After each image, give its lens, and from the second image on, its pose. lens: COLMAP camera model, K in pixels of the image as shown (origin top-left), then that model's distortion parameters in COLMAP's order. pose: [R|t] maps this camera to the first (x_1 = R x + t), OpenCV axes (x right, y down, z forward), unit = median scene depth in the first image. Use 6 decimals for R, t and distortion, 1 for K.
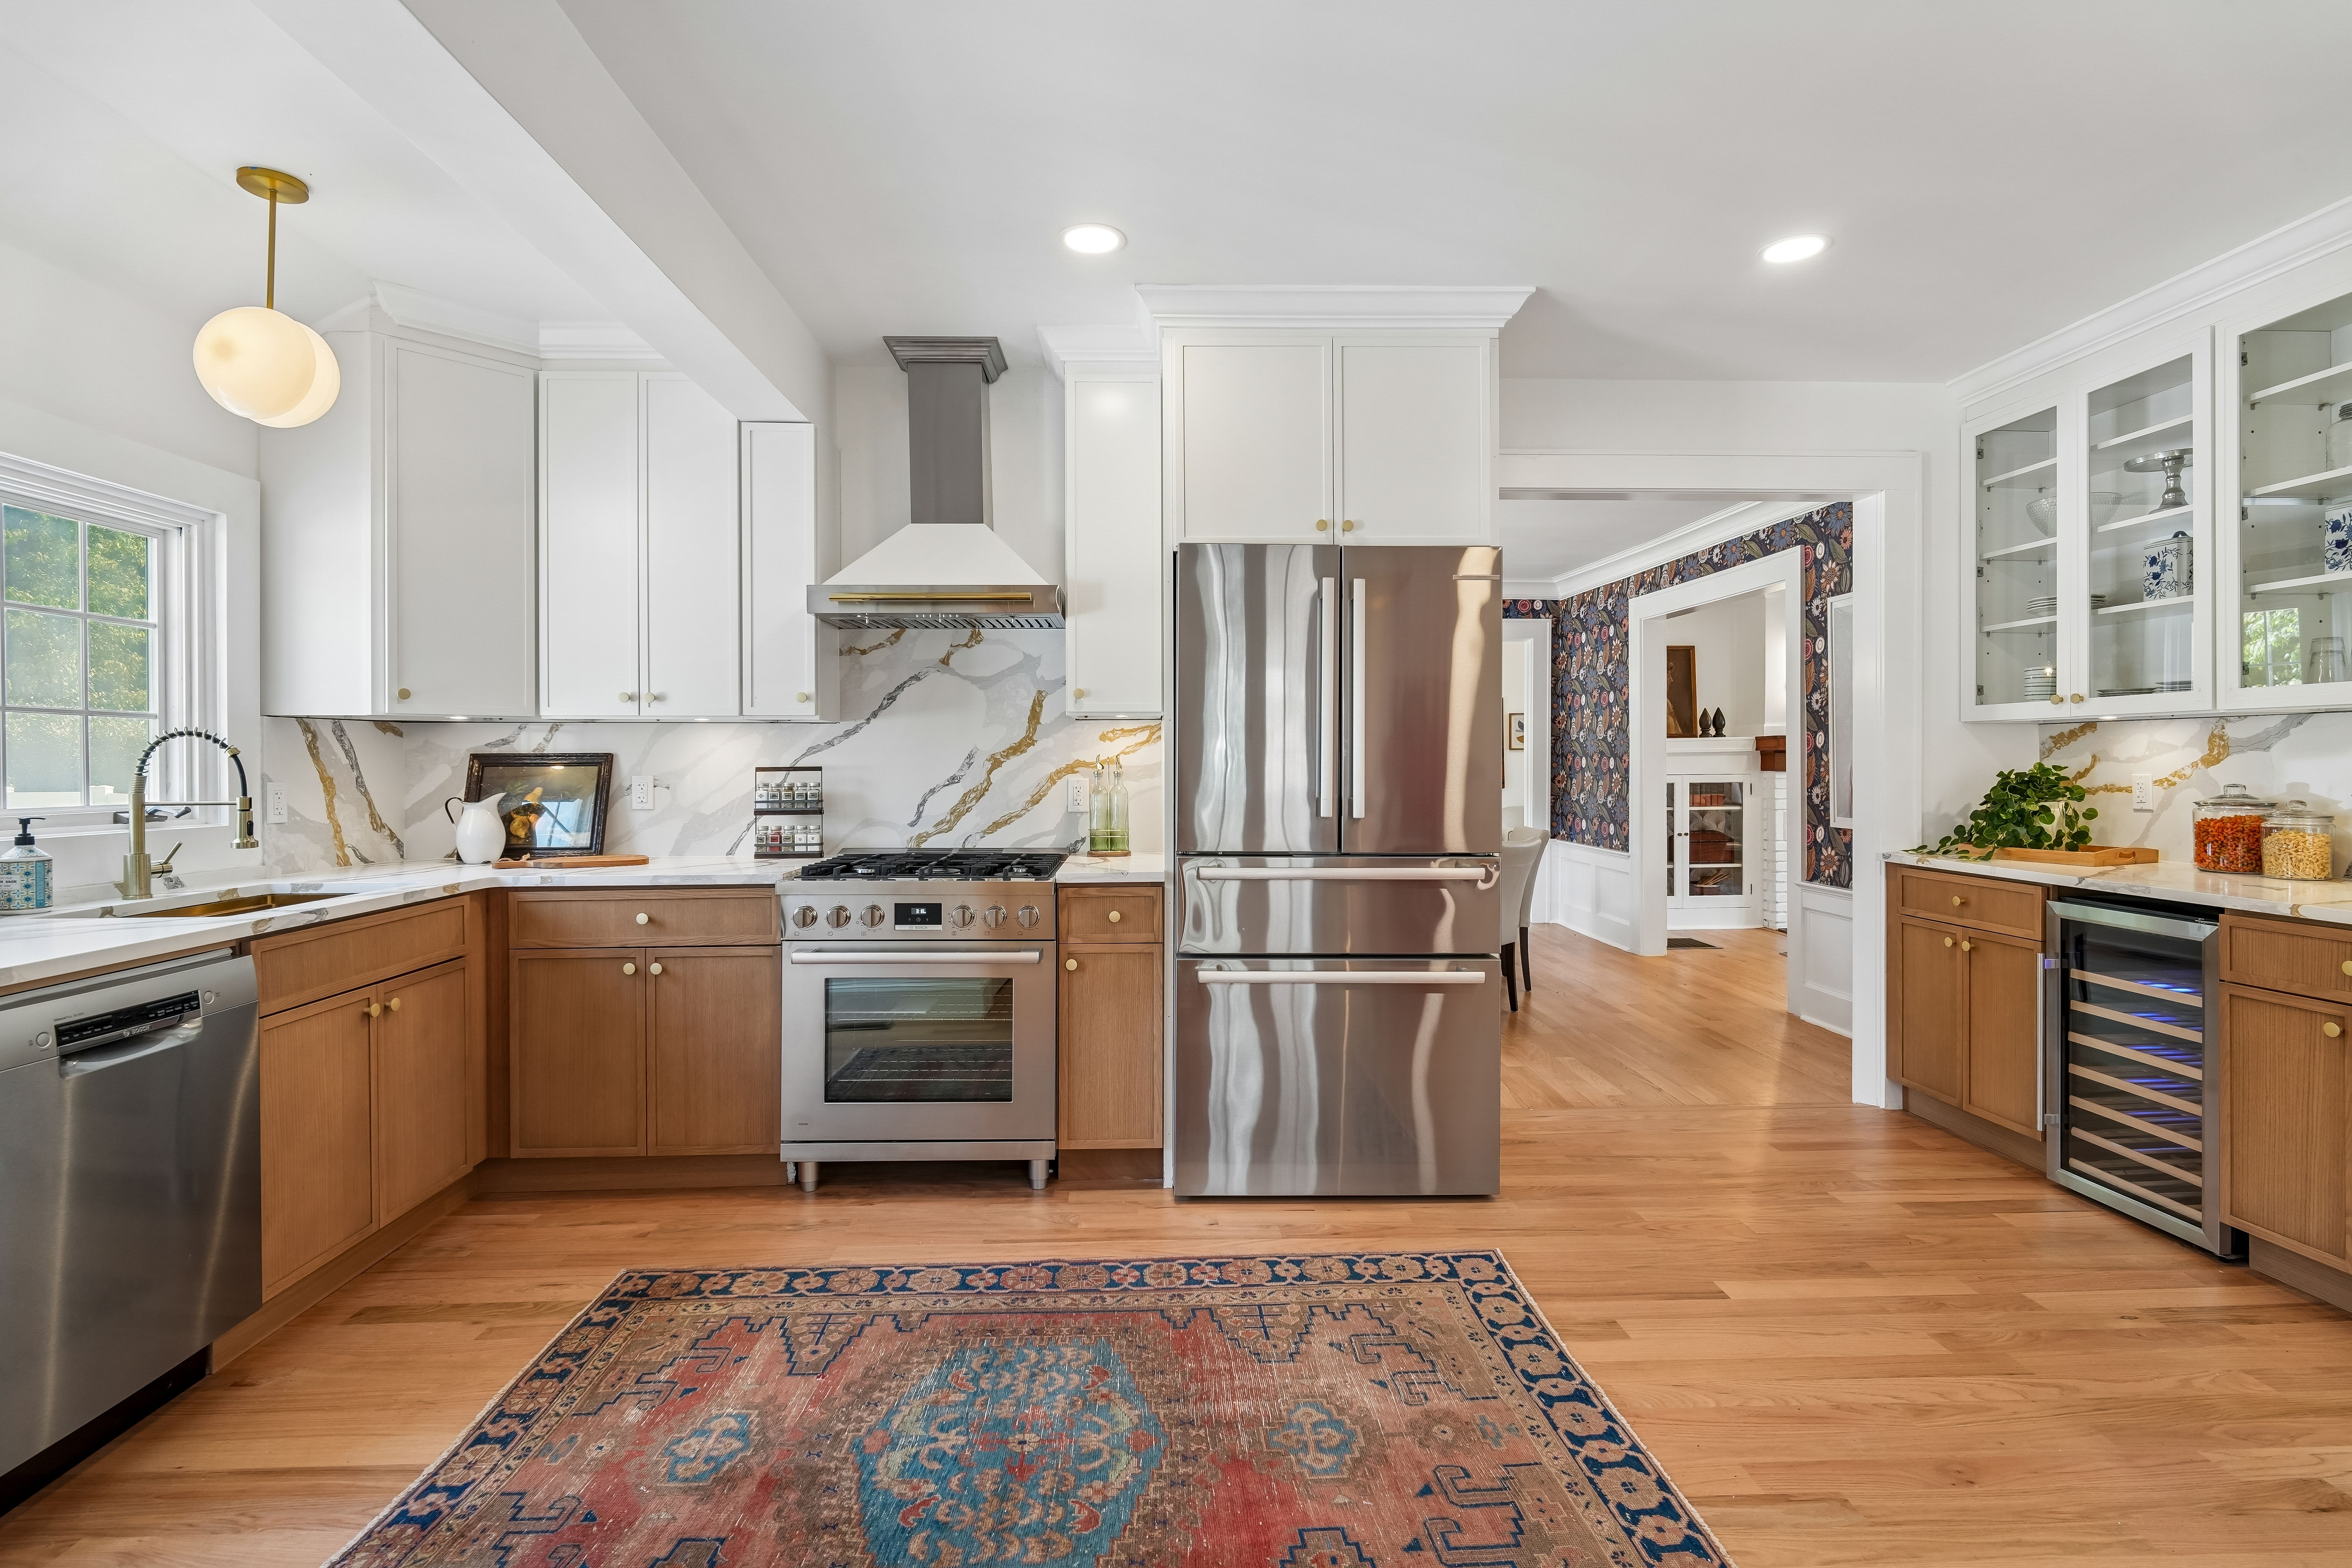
lens RADIAL K [[1100.3, 0, 1176.0], [0, 1100.3, 763.8], [0, 0, 1]] dist [0.004097, -0.007151]
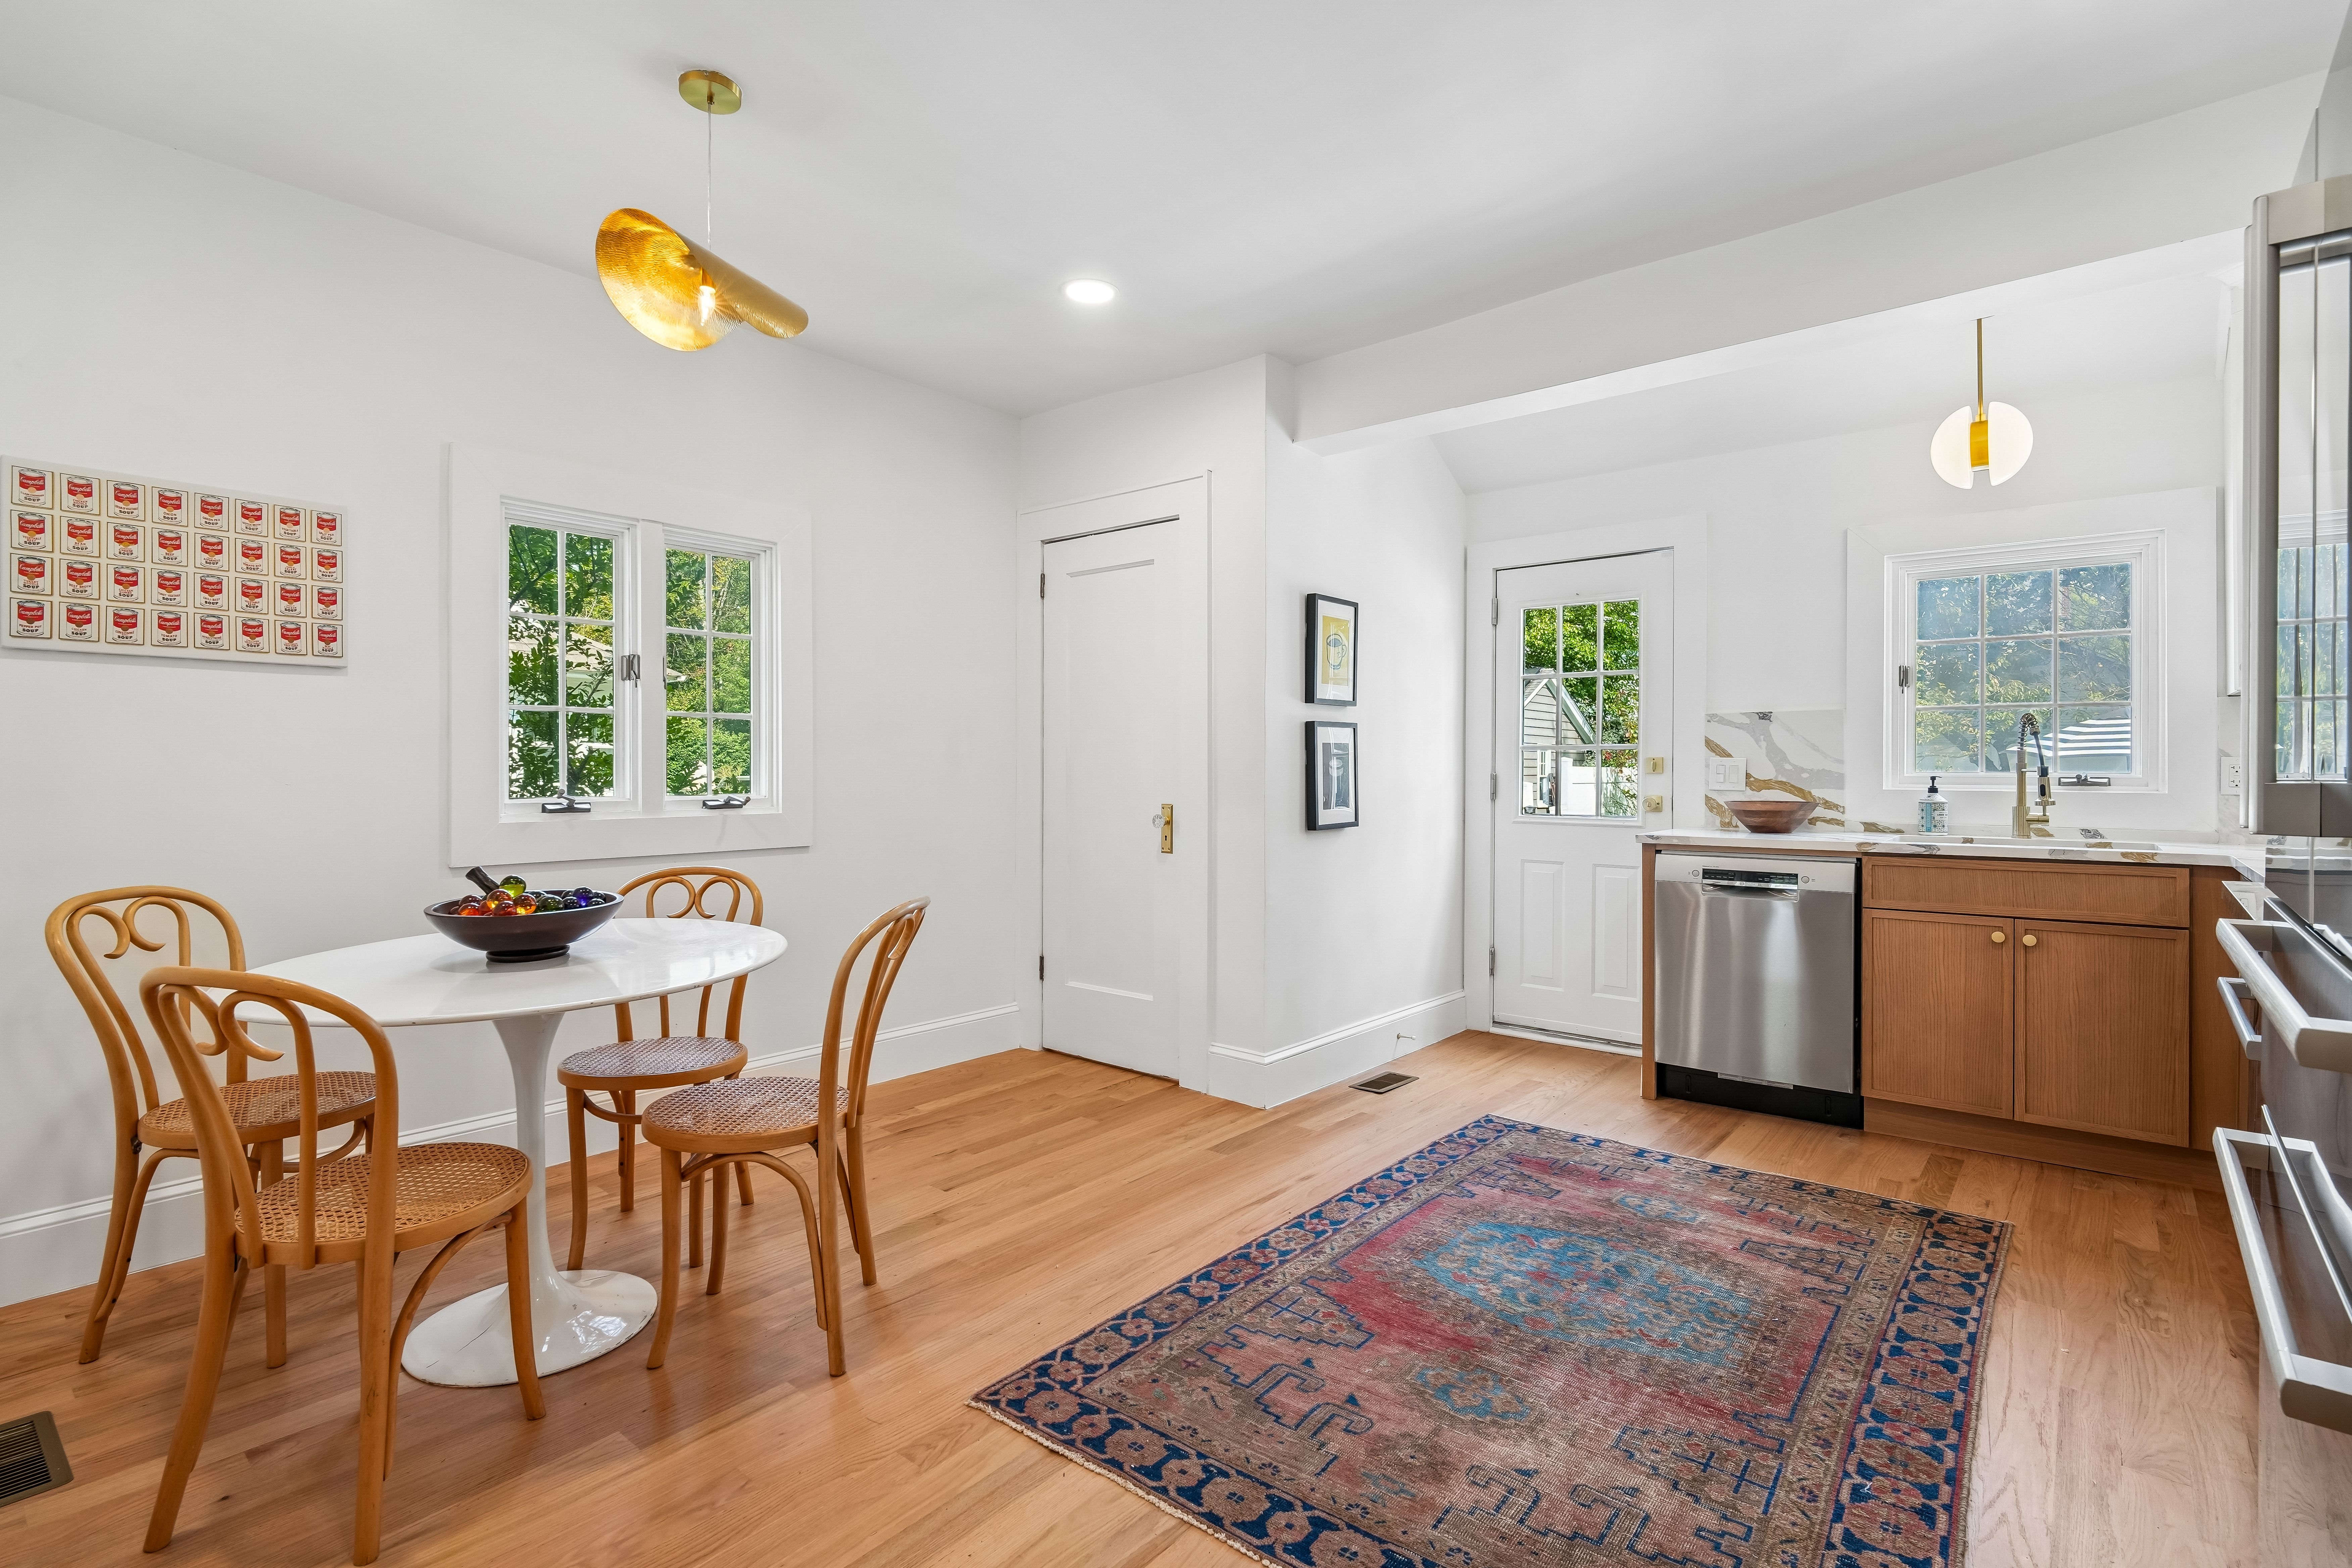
lens RADIAL K [[1100.3, 0, 1174.0], [0, 1100.3, 766.7], [0, 0, 1]] dist [0.004097, -0.007151]
pose [[-0.670695, 0.002095, -0.741731, 0.663032], [-0.000523, 0.999994, 0.003298, 0.022507], [0.741733, 0.002600, -0.670690, 0.925525]]
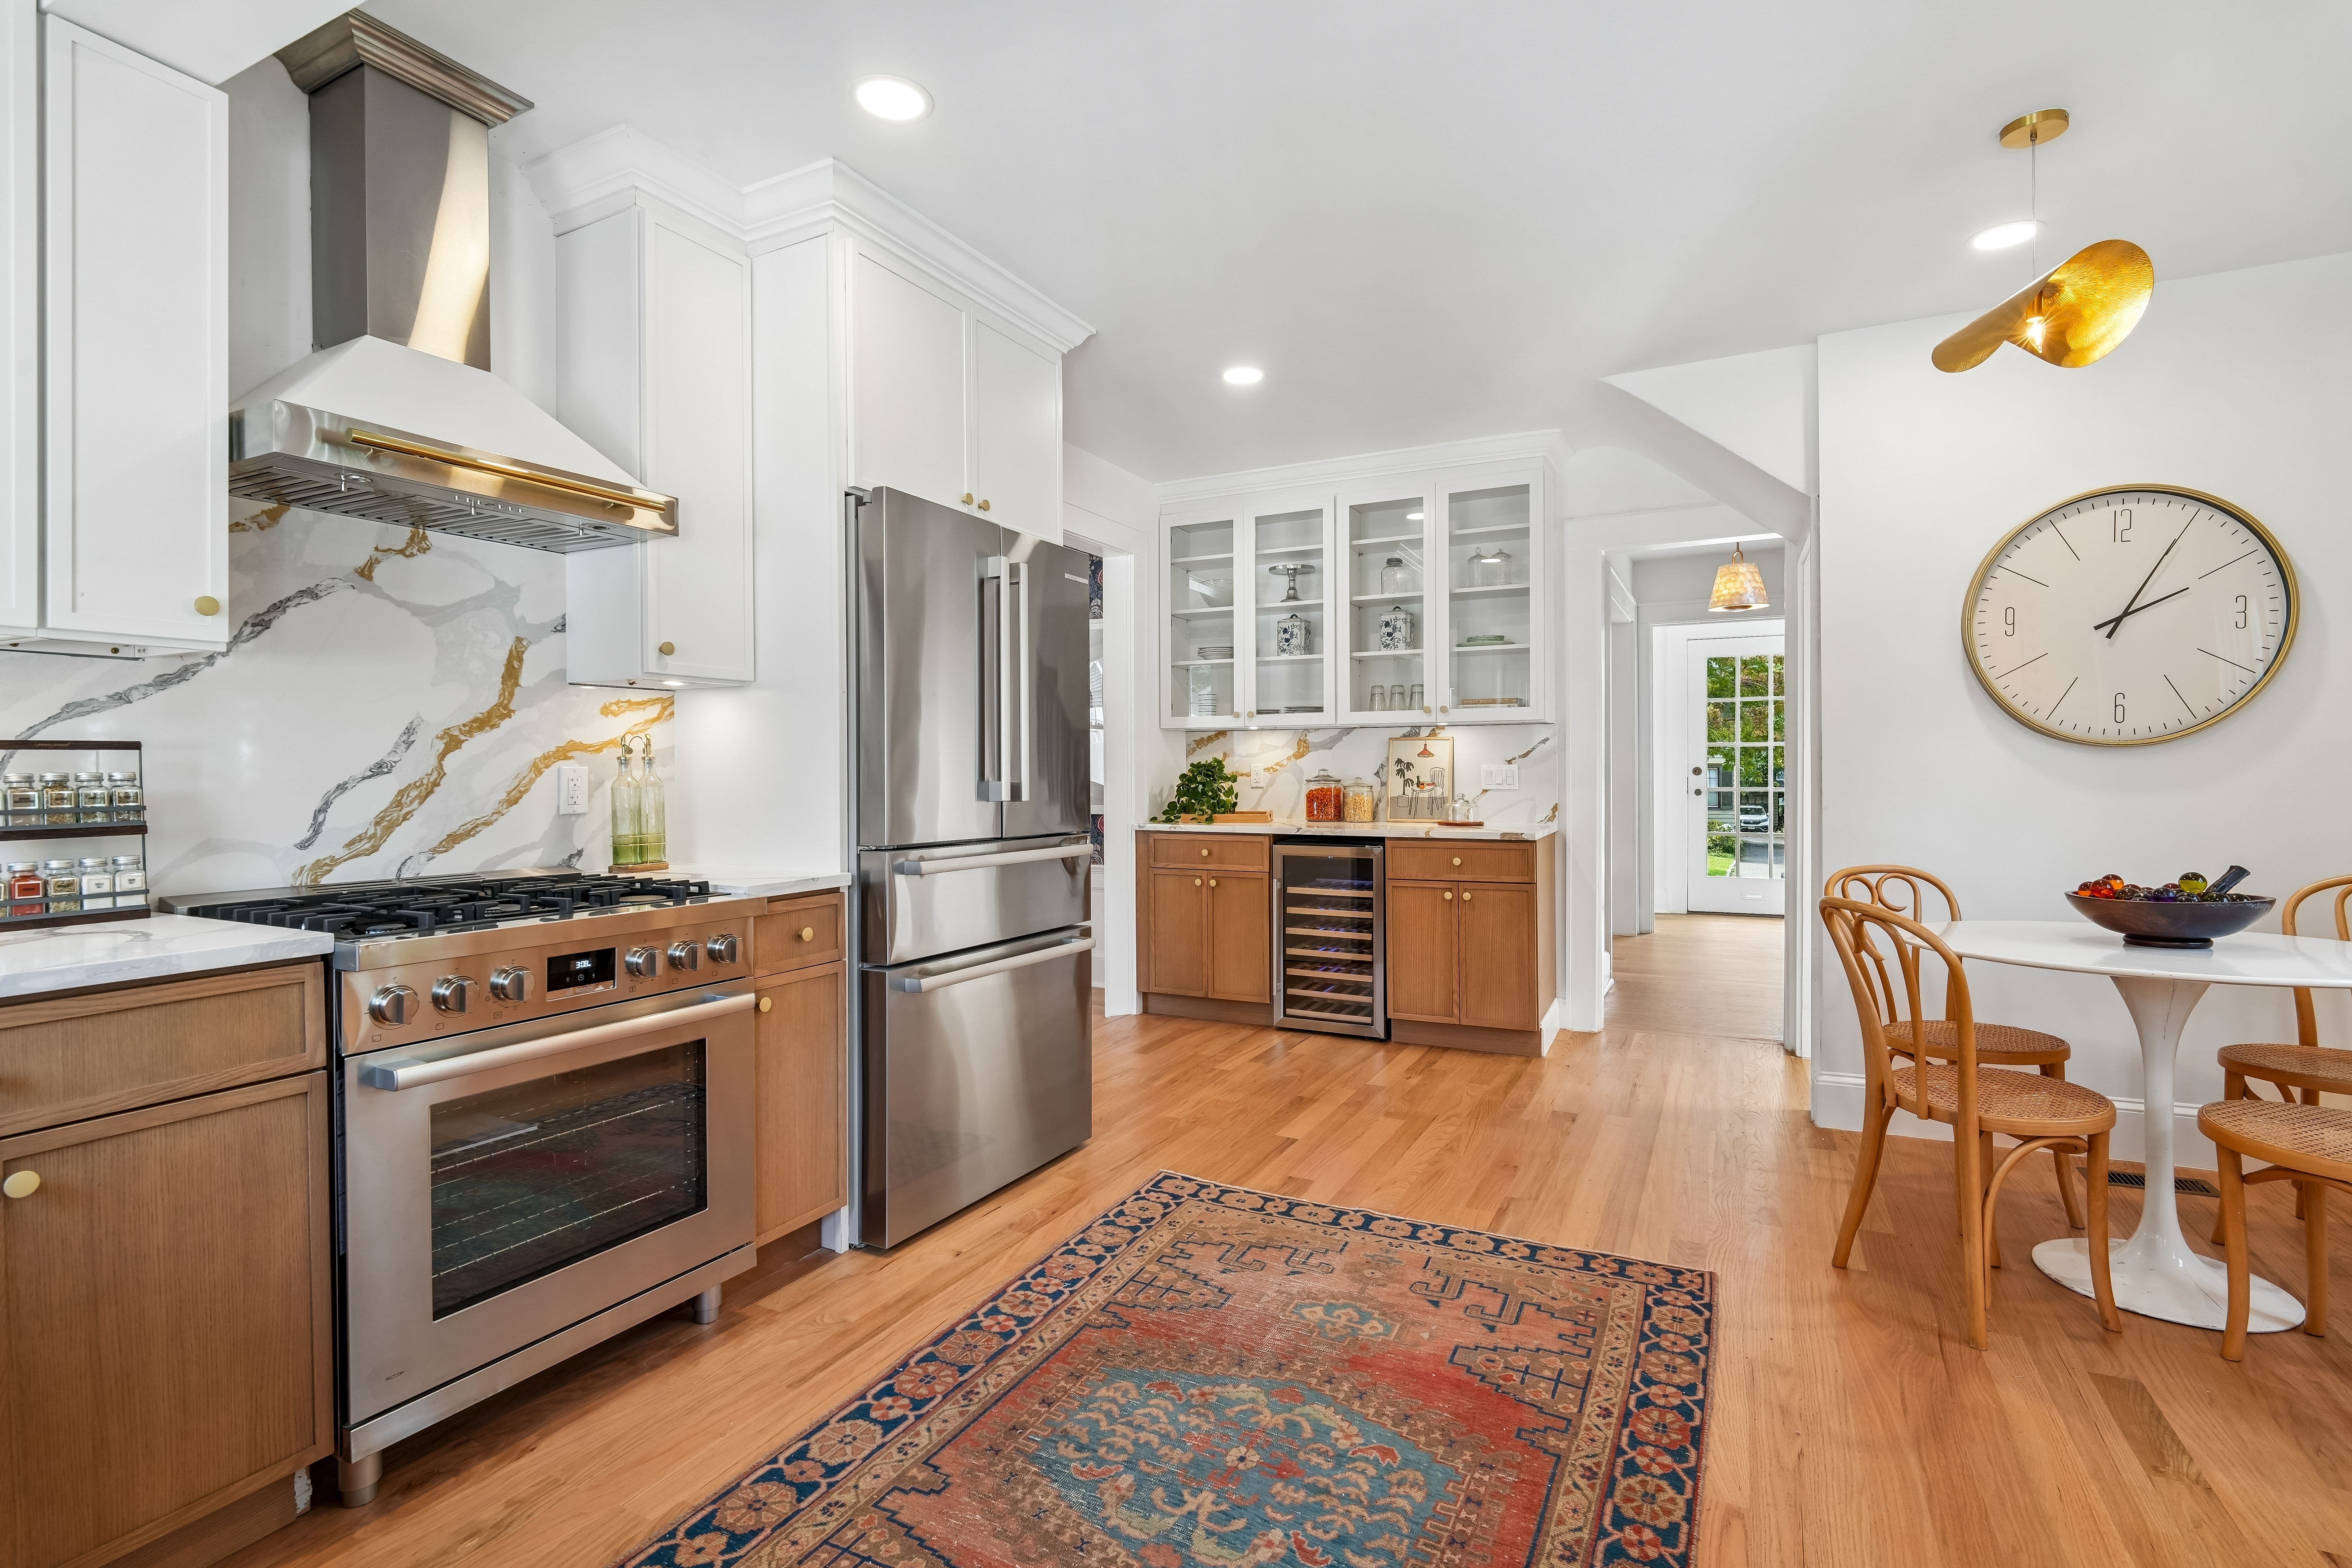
lens RADIAL K [[1100.3, 0, 1173.8], [0, 1100.3, 774.7], [0, 0, 1]] dist [0.004097, -0.007151]
pose [[0.490025, -0.004489, 0.871697, -0.608764], [0.004131, 0.999987, 0.002827, 0.021297], [-0.871698, 0.002215, 0.490038, 0.368191]]
